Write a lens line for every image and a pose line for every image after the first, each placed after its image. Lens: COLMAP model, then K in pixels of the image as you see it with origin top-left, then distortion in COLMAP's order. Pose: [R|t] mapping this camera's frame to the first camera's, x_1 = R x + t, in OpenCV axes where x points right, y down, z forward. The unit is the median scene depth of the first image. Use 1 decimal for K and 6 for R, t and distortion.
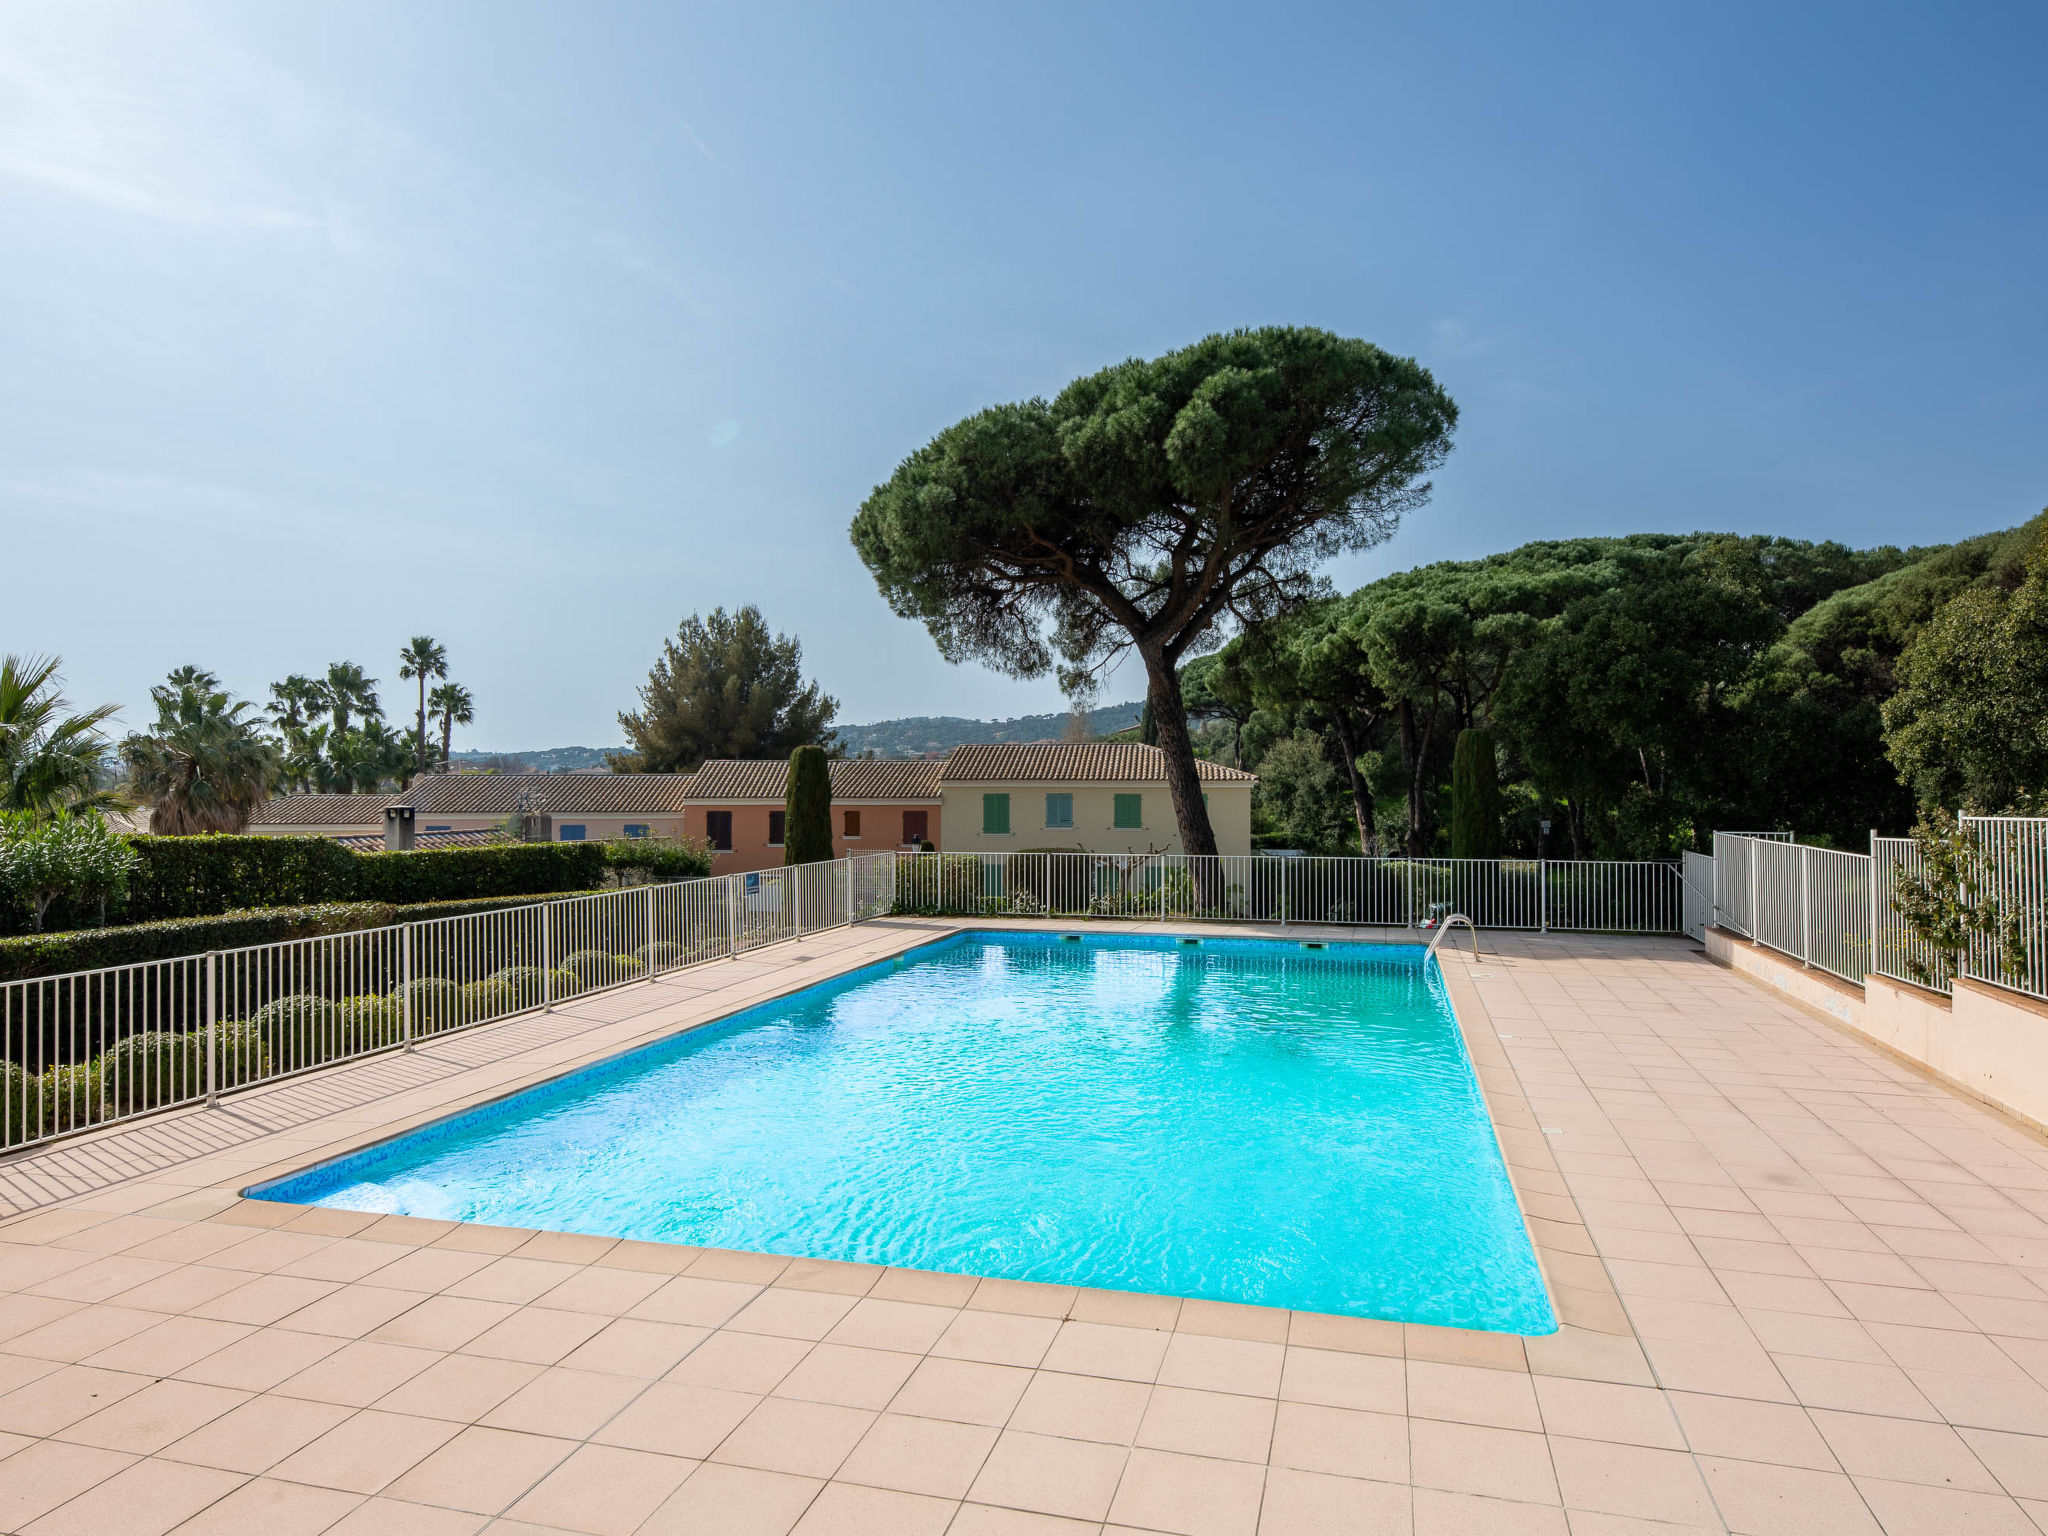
lens RADIAL K [[1250.7, 0, 1025.4], [0, 1250.7, 775.8], [0, 0, 1]] dist [0.010467, 0.001074]
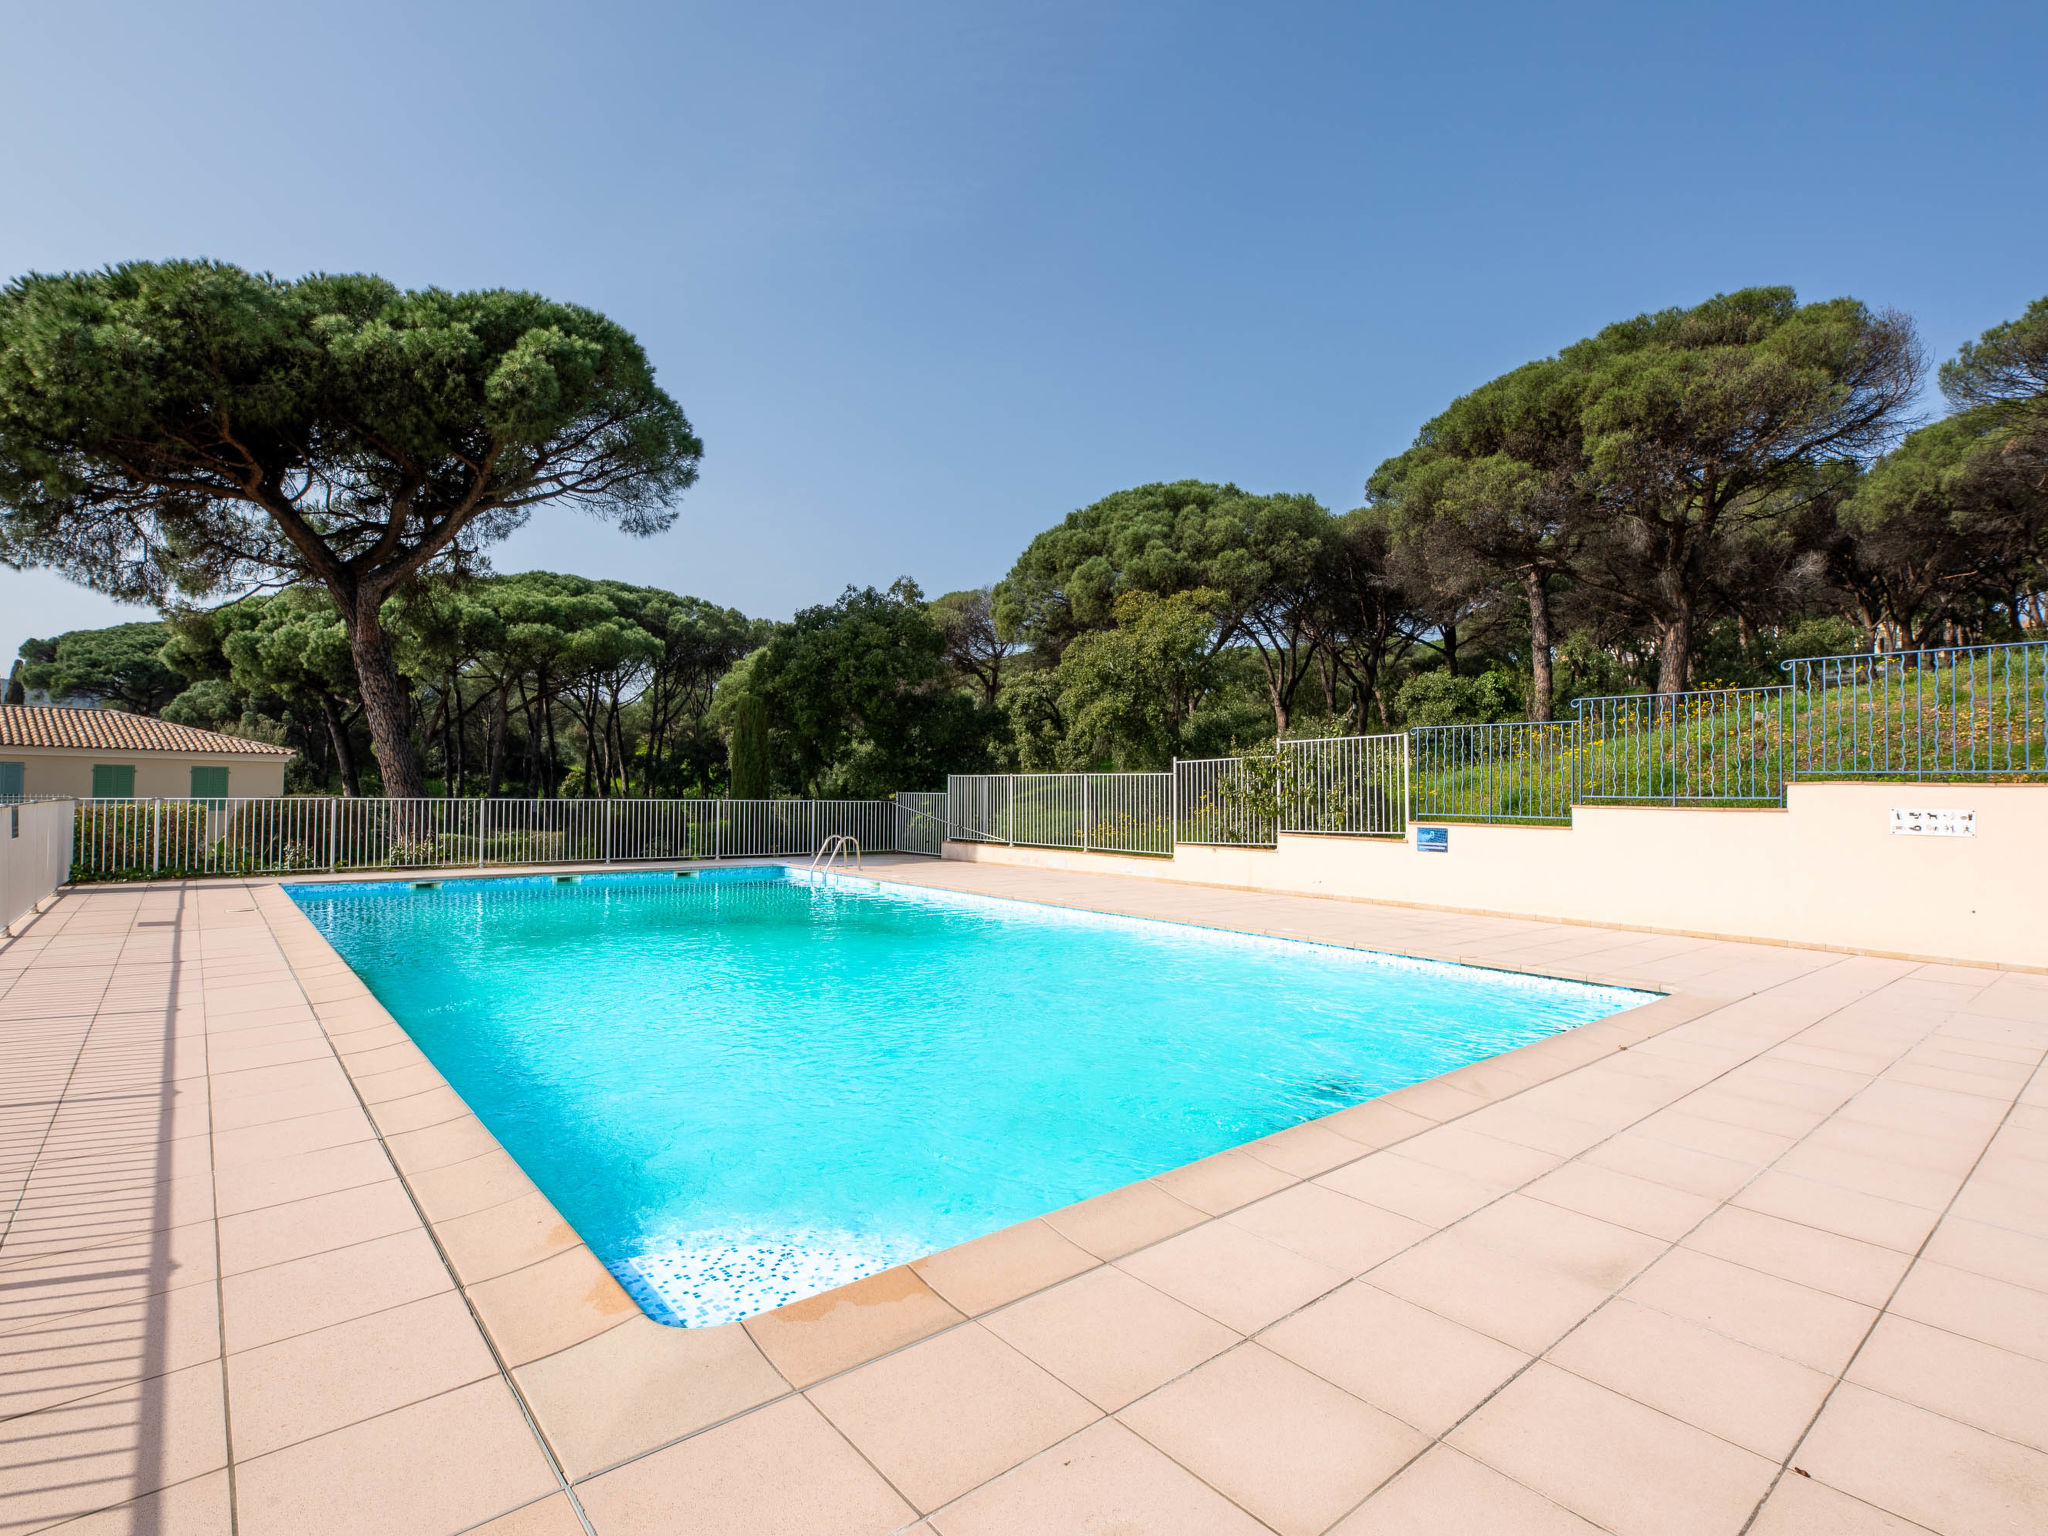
lens RADIAL K [[992.0, 0, 1024.1], [0, 992.0, 766.1], [0, 0, 1]] dist [0.000436, 0.000554]
pose [[0.573406, 0.030325, 0.818710, -0.244802], [-0.016503, 0.999540, -0.025464, 0.044253], [-0.819105, 0.001090, 0.573642, 0.188132]]
